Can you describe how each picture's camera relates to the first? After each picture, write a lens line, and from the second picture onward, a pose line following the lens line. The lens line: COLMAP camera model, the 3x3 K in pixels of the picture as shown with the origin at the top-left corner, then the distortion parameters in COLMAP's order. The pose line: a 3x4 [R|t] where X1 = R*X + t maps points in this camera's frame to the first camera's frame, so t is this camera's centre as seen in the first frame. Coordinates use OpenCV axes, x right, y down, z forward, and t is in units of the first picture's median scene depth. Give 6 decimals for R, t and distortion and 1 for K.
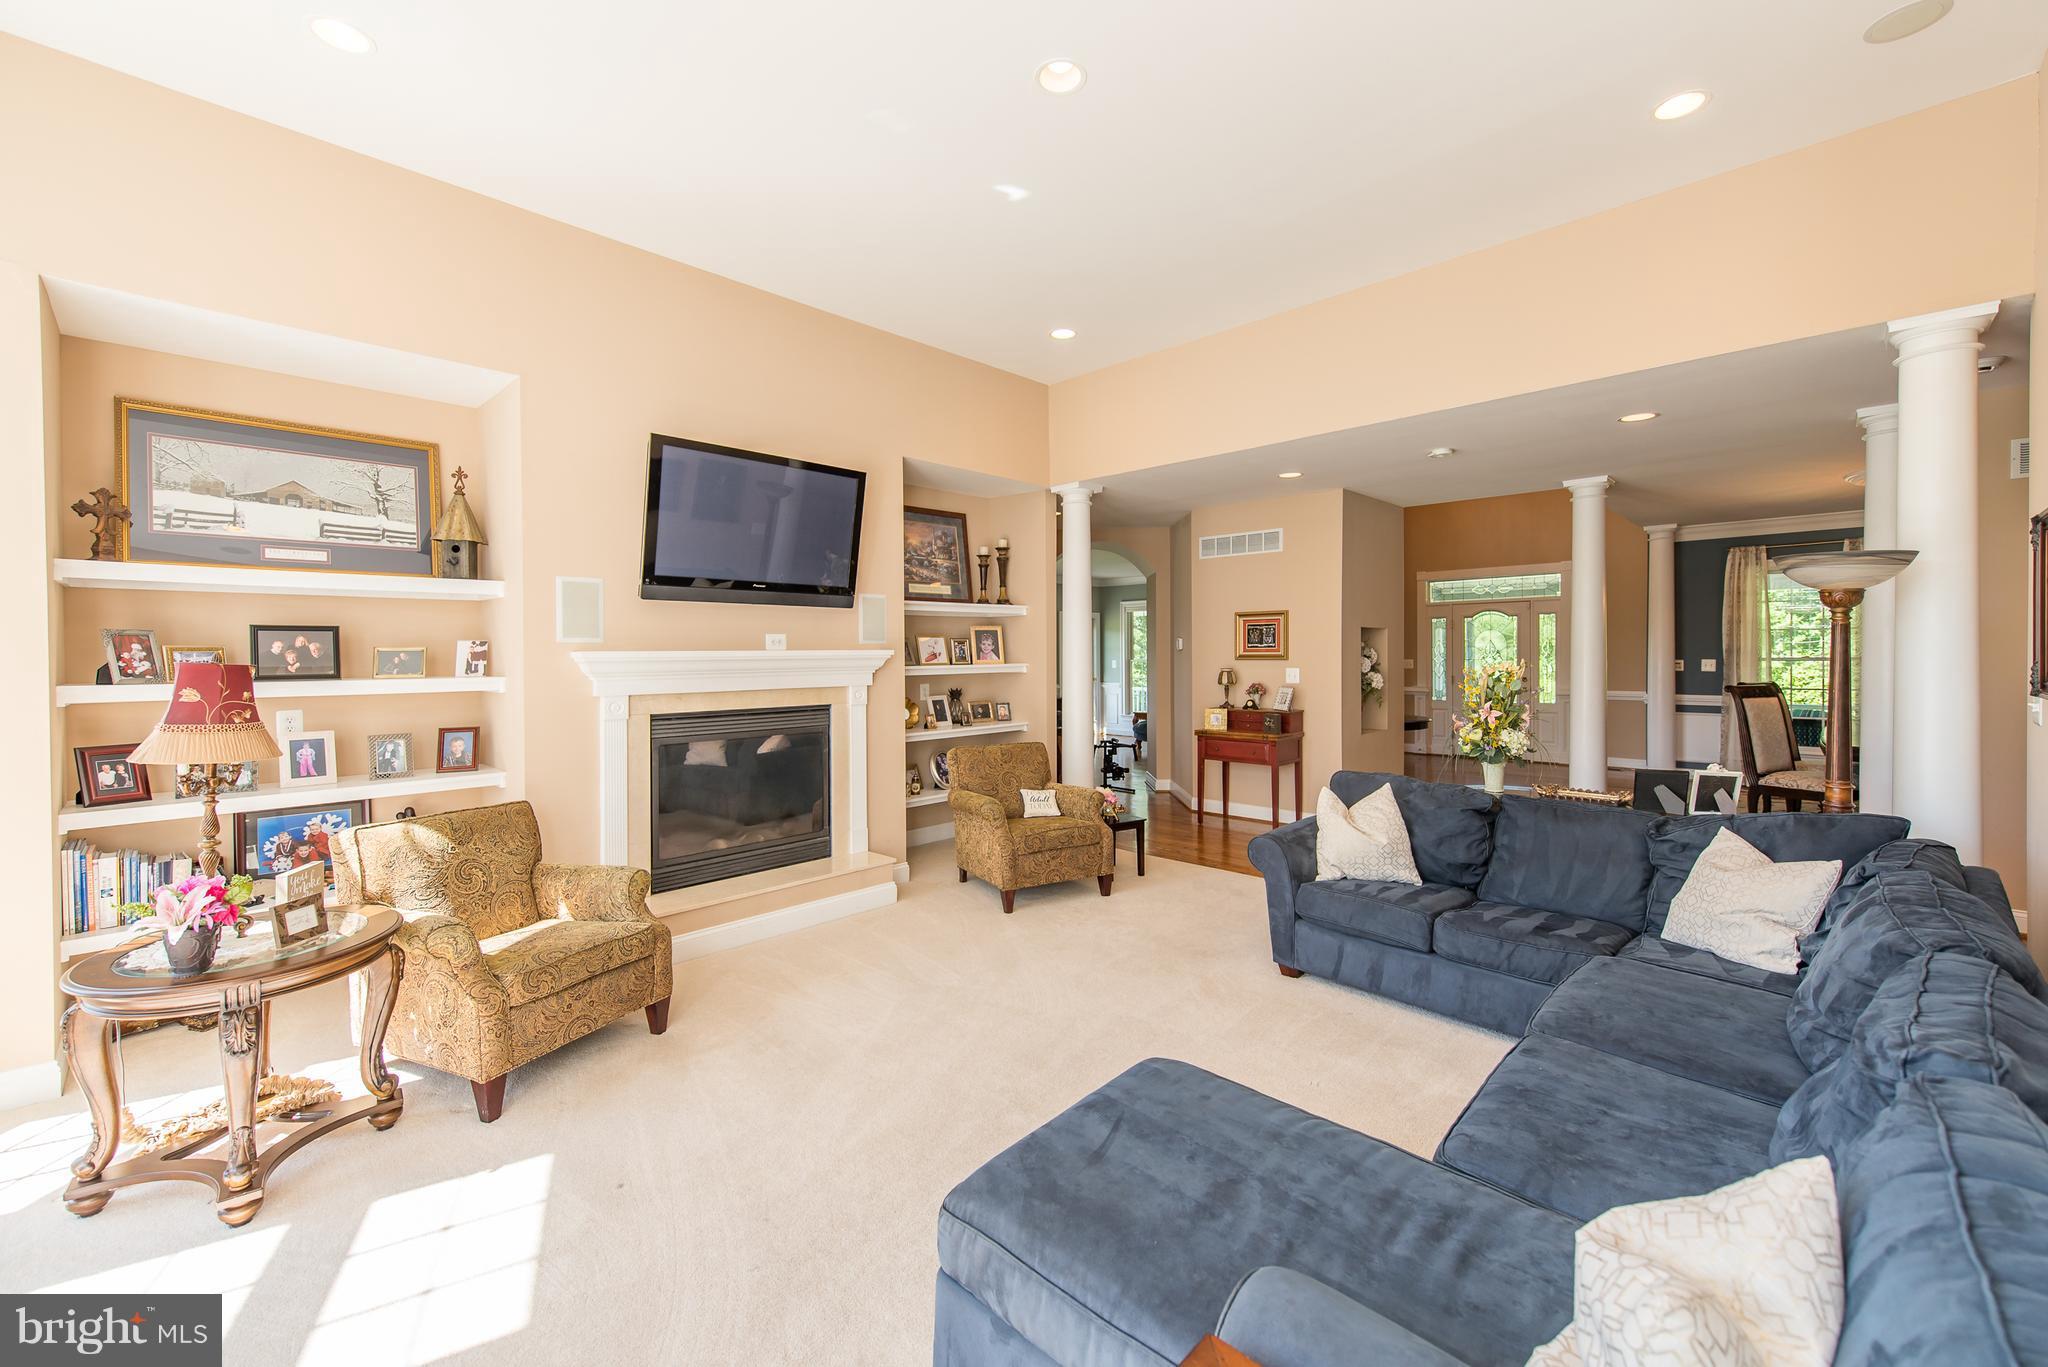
lens RADIAL K [[811.7, 0, 1029.2], [0, 811.7, 662.2], [0, 0, 1]] dist [-0.000300, -0.000402]
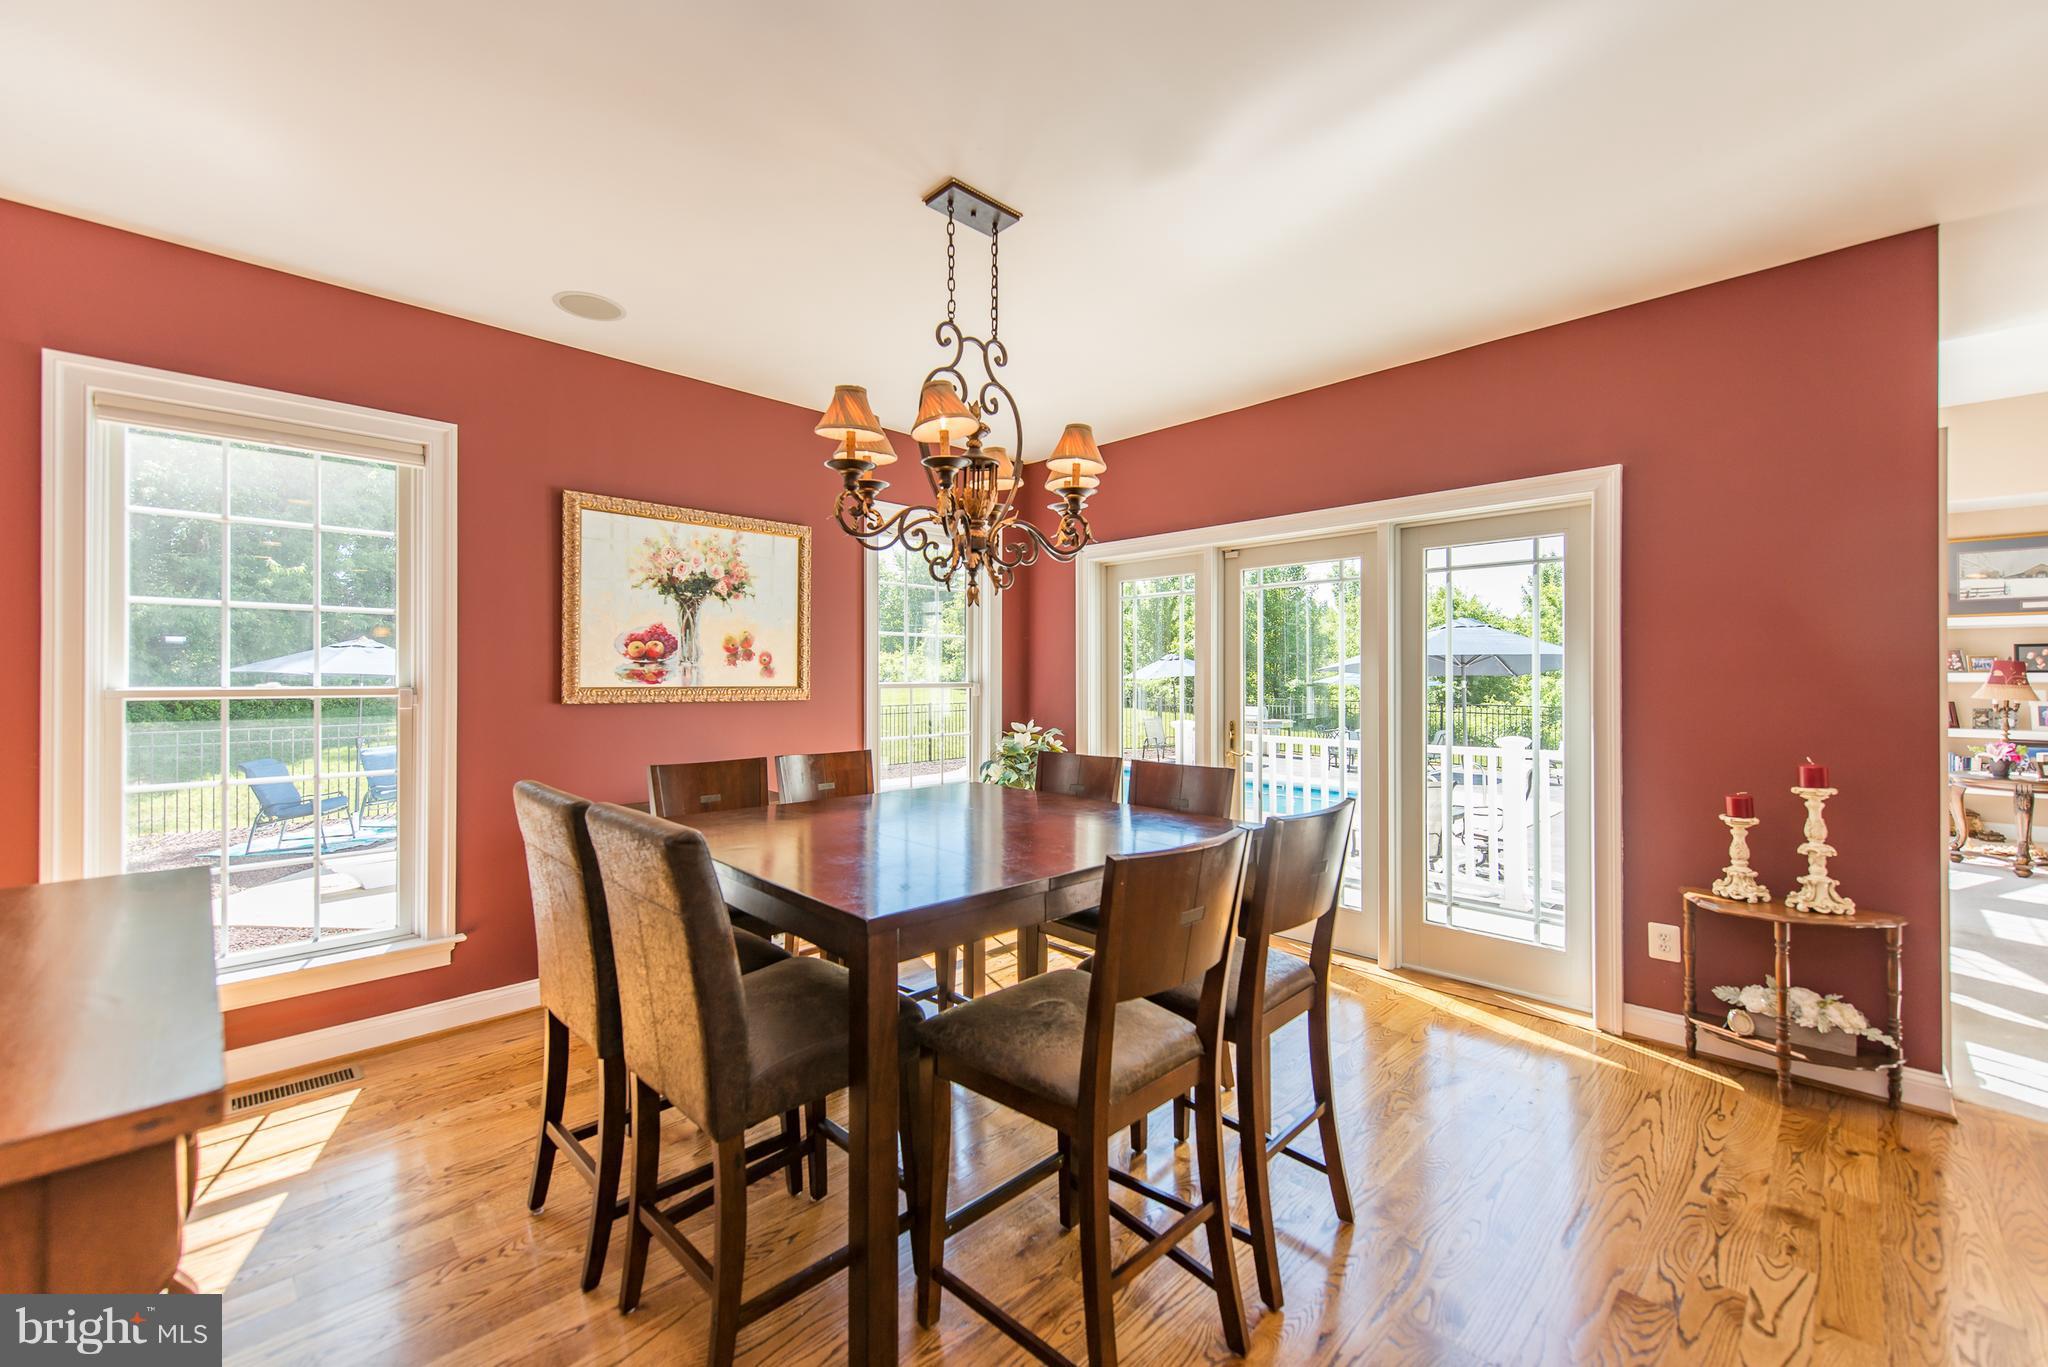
lens RADIAL K [[811.7, 0, 1029.2], [0, 811.7, 662.2], [0, 0, 1]] dist [-0.000300, -0.000402]
pose [[-0.042644, -0.009845, -0.999042, 1.014340], [-0.015279, 0.999841, -0.009201, 0.048236], [0.998973, 0.014872, -0.042788, -1.198419]]
